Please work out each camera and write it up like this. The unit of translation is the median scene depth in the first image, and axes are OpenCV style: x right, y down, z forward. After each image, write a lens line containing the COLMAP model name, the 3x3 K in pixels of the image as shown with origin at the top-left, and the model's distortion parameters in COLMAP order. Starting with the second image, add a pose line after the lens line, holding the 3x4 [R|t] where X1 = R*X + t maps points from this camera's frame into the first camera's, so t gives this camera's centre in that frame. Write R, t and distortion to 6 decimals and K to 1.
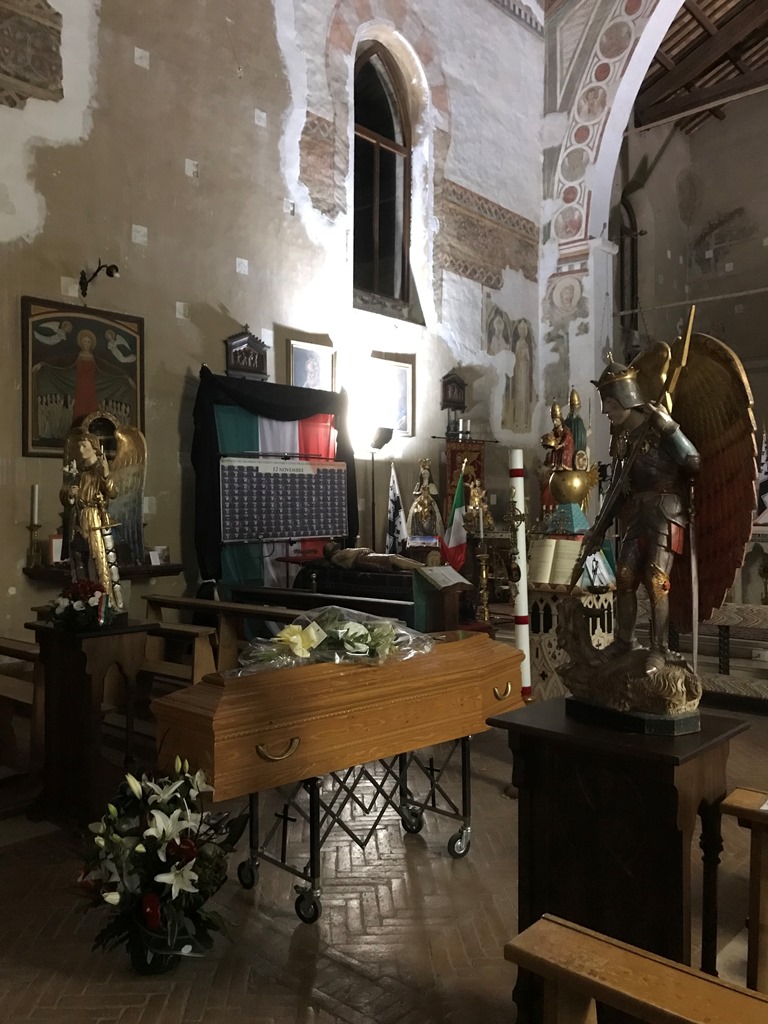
lens RADIAL K [[833.8, 0, 396.0], [0, 833.8, 516.2], [0, 0, 1]] dist [0.017196, -0.005639]
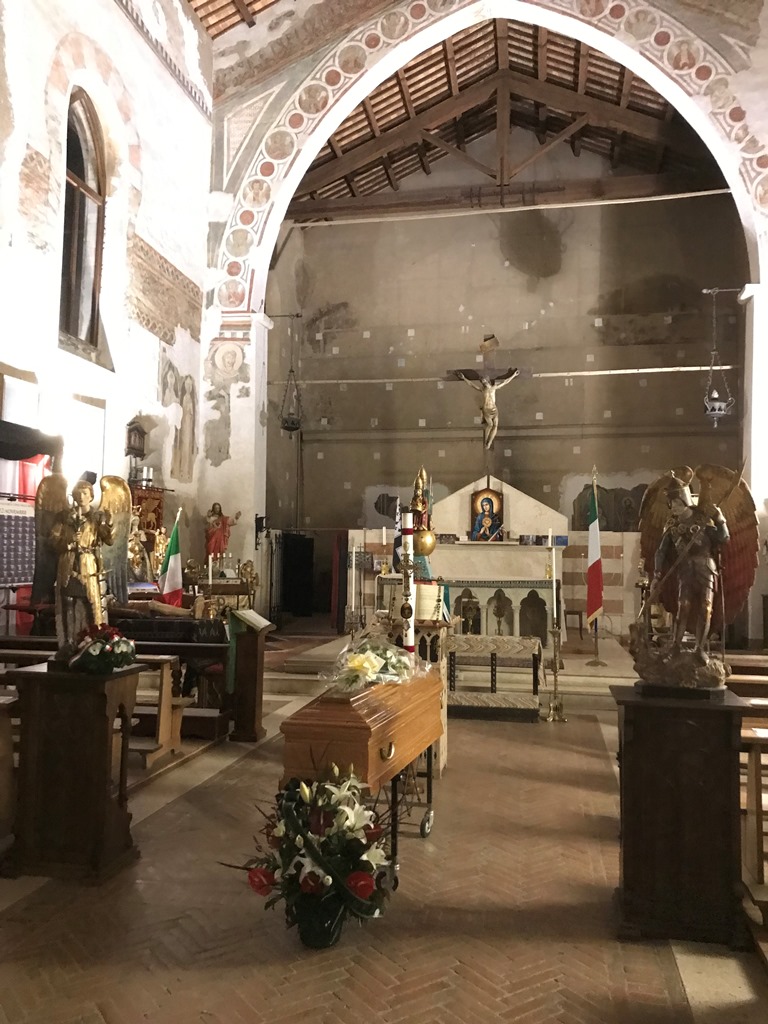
lens RADIAL K [[833.1, 0, 384.0], [0, 833.1, 512.0], [0, 0, 1]] dist [0.022700, -0.015732]
pose [[0.857762, 0.045800, 0.512002, -0.195366], [-0.014707, 0.997802, -0.064616, -0.000039], [-0.513836, 0.047895, 0.856550, -0.022499]]
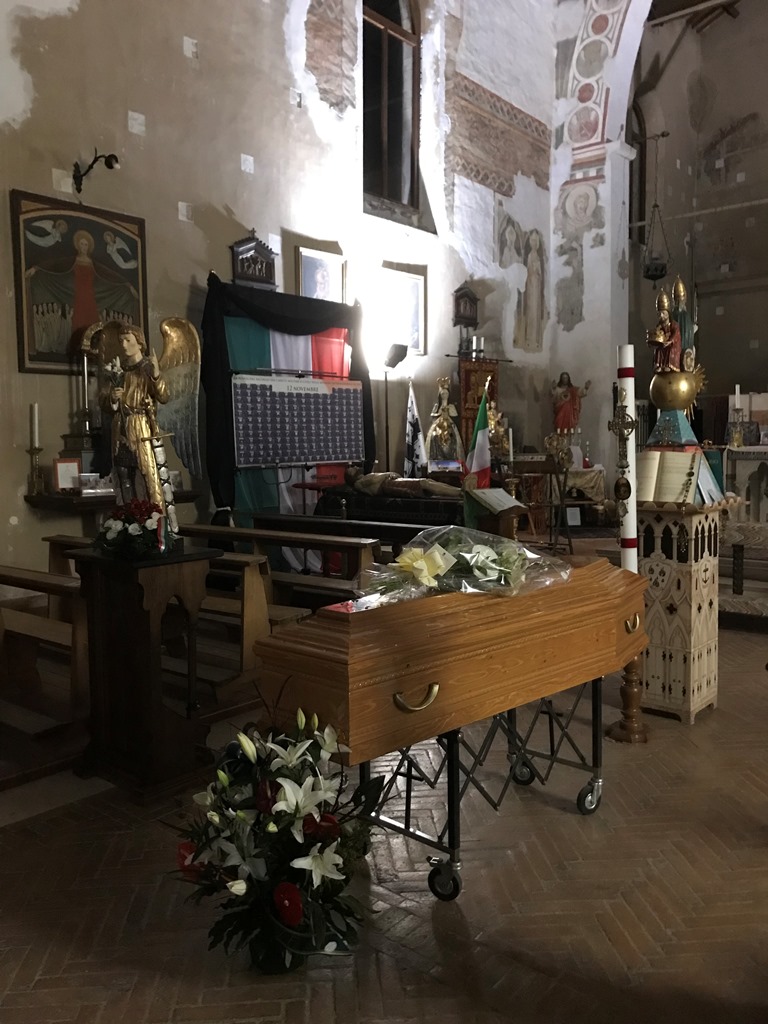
lens RADIAL K [[836.7, 0, 386.7], [0, 836.7, 510.1], [0, 0, 1]] dist [-0.005407, 0.045884]
pose [[0.999689, -0.010039, 0.022848, -0.045322], [0.008341, 0.997278, 0.073255, 0.008849], [-0.023521, -0.073042, 0.997051, 0.049276]]
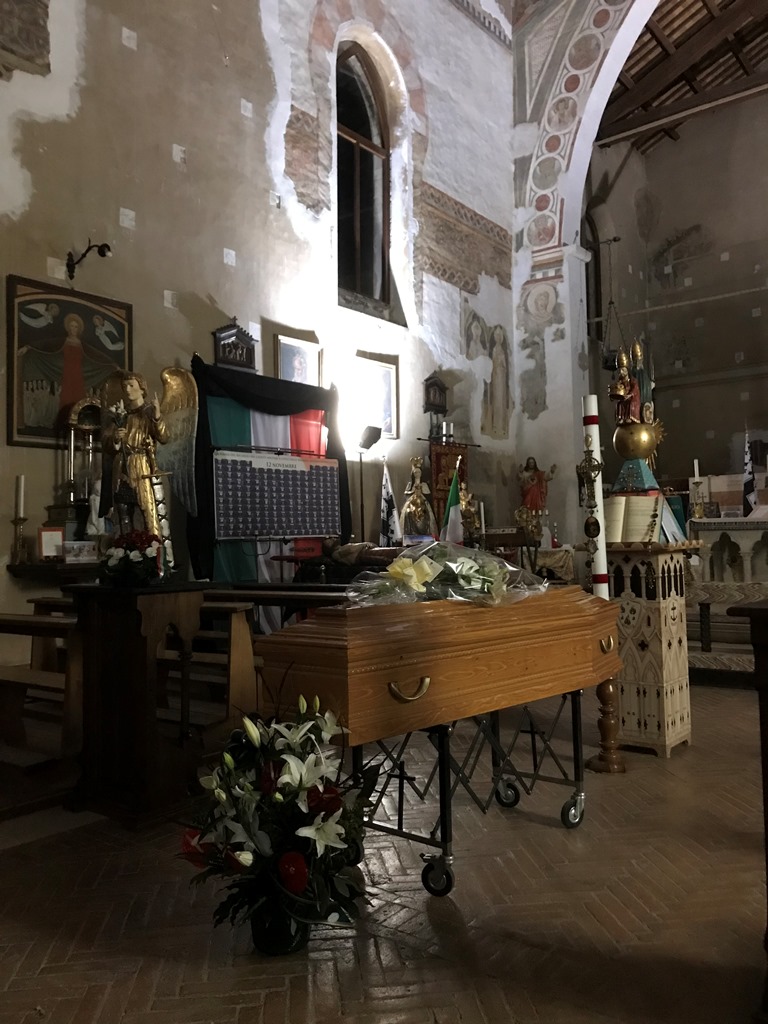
lens RADIAL K [[833.1, 0, 384.0], [0, 833.1, 512.0], [0, 0, 1]] dist [0.022700, -0.015732]
pose [[0.998220, -0.013265, 0.058145, -0.052244], [0.015858, 0.998890, -0.044361, 0.032334], [-0.057492, 0.045204, 0.997322, 0.031768]]
